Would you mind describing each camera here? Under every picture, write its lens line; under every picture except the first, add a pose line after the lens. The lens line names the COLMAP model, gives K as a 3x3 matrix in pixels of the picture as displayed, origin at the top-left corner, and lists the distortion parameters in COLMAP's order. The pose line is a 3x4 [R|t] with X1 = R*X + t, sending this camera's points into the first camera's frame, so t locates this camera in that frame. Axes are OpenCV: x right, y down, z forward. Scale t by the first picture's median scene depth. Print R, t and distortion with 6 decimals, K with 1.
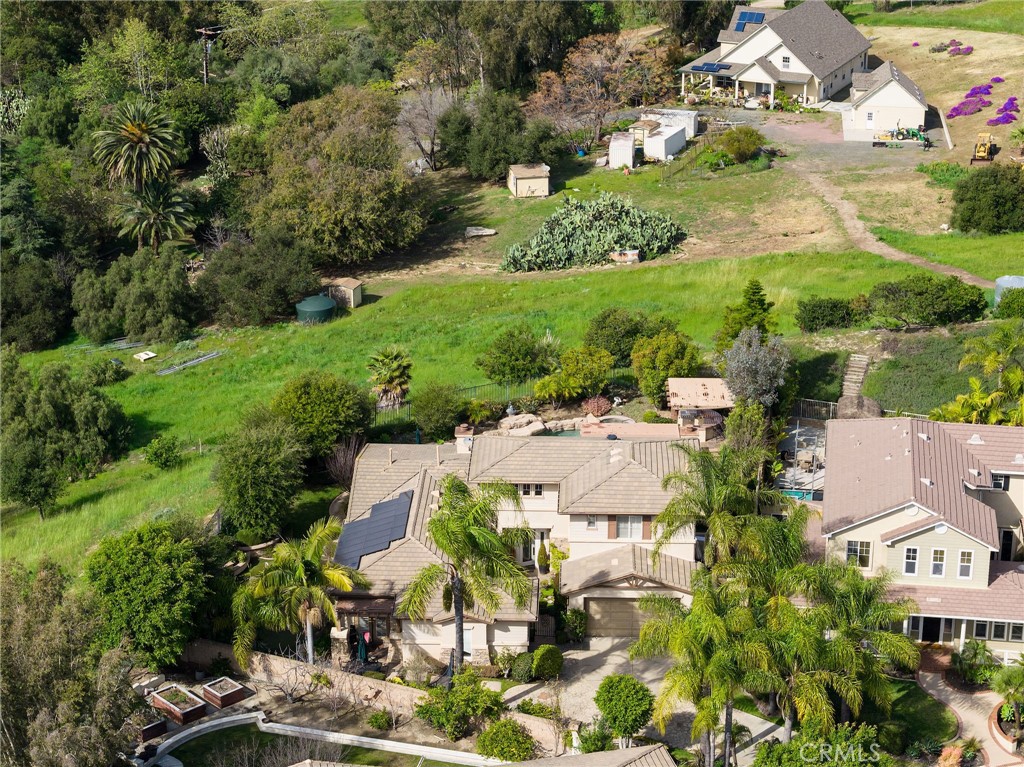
lens RADIAL K [[2072.2, 0, 512.0], [0, 2072.2, 383.5], [0, 0, 1]] dist [-0.348312, 1.808438]
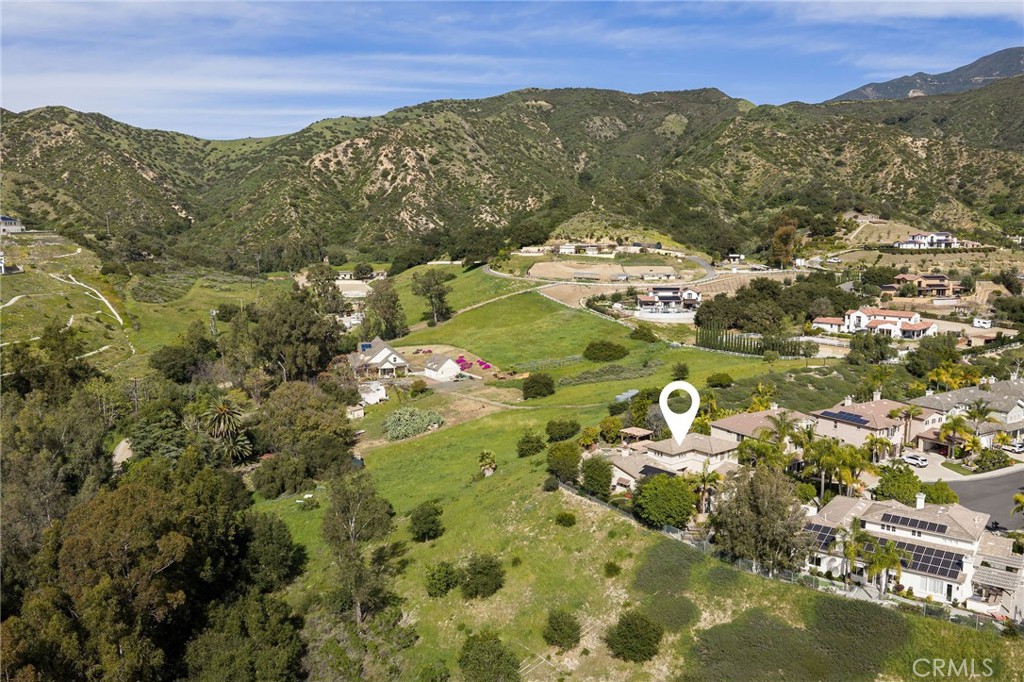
lens RADIAL K [[845.8, 0, 512.0], [0, 845.8, 341.0], [0, 0, 1]] dist [-0.000928, -0.006351]
pose [[0.755570, -0.093381, 0.648378, -0.908165], [0.236667, 0.961846, -0.137266, 0.004538], [-0.610821, 0.257164, 0.748842, 0.211282]]
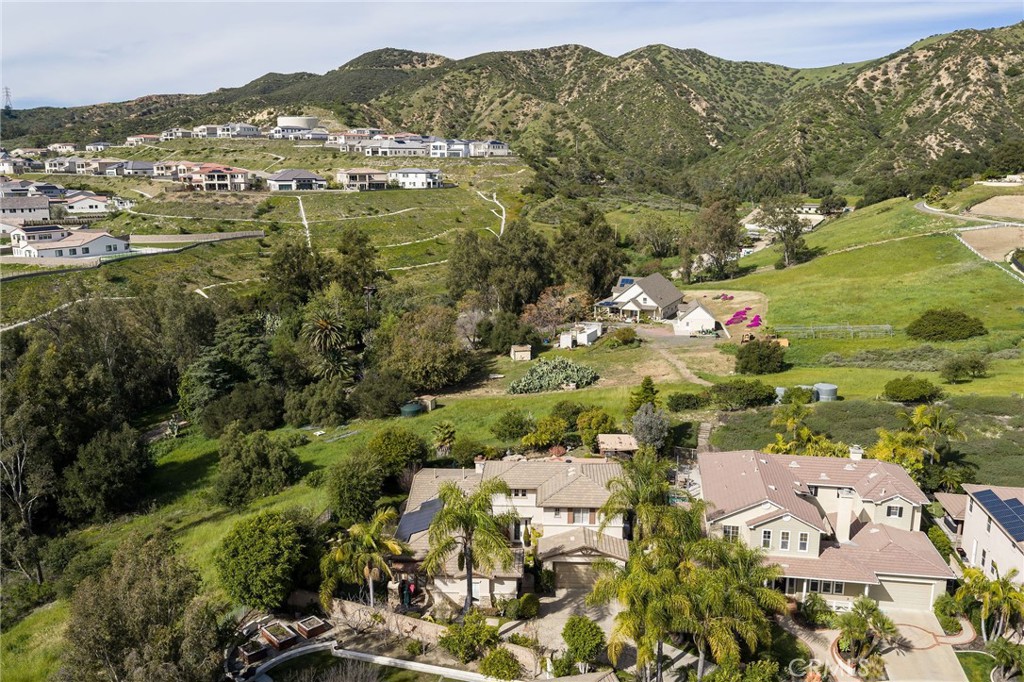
lens RADIAL K [[845.8, 0, 512.0], [0, 845.8, 341.0], [0, 0, 1]] dist [-0.000928, -0.006351]
pose [[0.999983, 0.003830, -0.004475, 0.005913], [-0.004480, 0.987822, -0.155527, 0.036279], [0.003825, 0.155544, 0.987822, 0.323236]]
